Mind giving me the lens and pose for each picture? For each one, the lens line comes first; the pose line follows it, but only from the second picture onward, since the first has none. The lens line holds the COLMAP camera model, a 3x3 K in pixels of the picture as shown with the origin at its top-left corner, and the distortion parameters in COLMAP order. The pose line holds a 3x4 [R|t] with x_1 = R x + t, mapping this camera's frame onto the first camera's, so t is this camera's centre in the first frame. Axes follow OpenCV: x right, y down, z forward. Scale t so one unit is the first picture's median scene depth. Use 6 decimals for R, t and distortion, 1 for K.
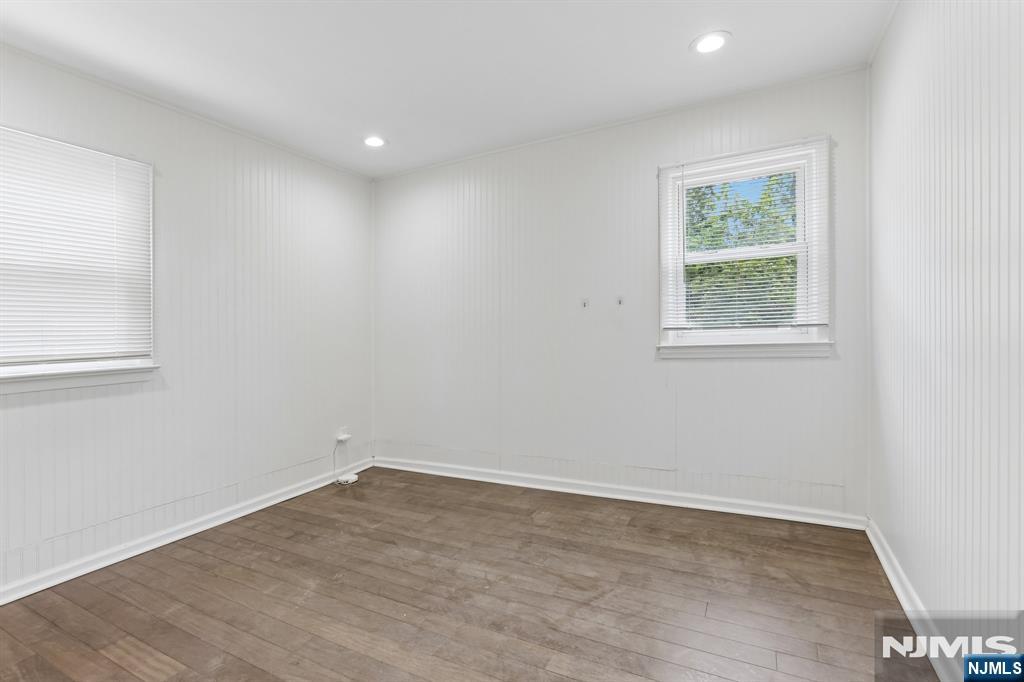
lens RADIAL K [[477.5, 0, 509.8], [0, 477.5, 340.9], [0, 0, 1]] dist [-0.034597, 0.015857]
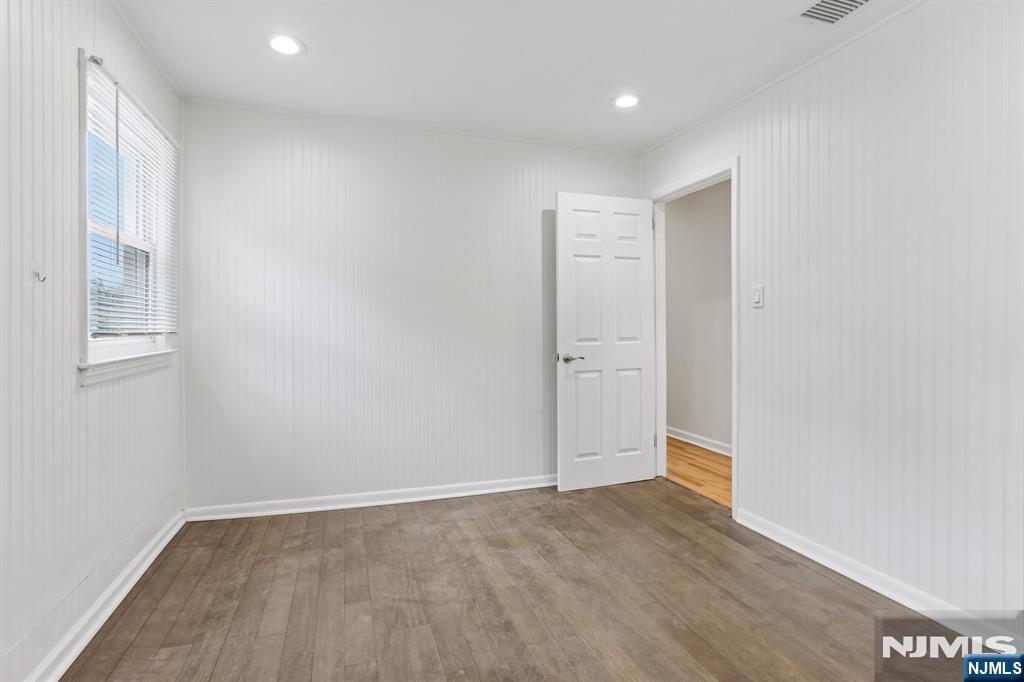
lens RADIAL K [[477.5, 0, 488.2], [0, 477.5, 331.5], [0, 0, 1]] dist [-0.034597, 0.015857]
pose [[-0.715187, 0.028189, 0.698365, -0.583189], [0.040862, 0.999164, 0.001515, -0.013611], [-0.697738, 0.029620, -0.715740, 1.418792]]
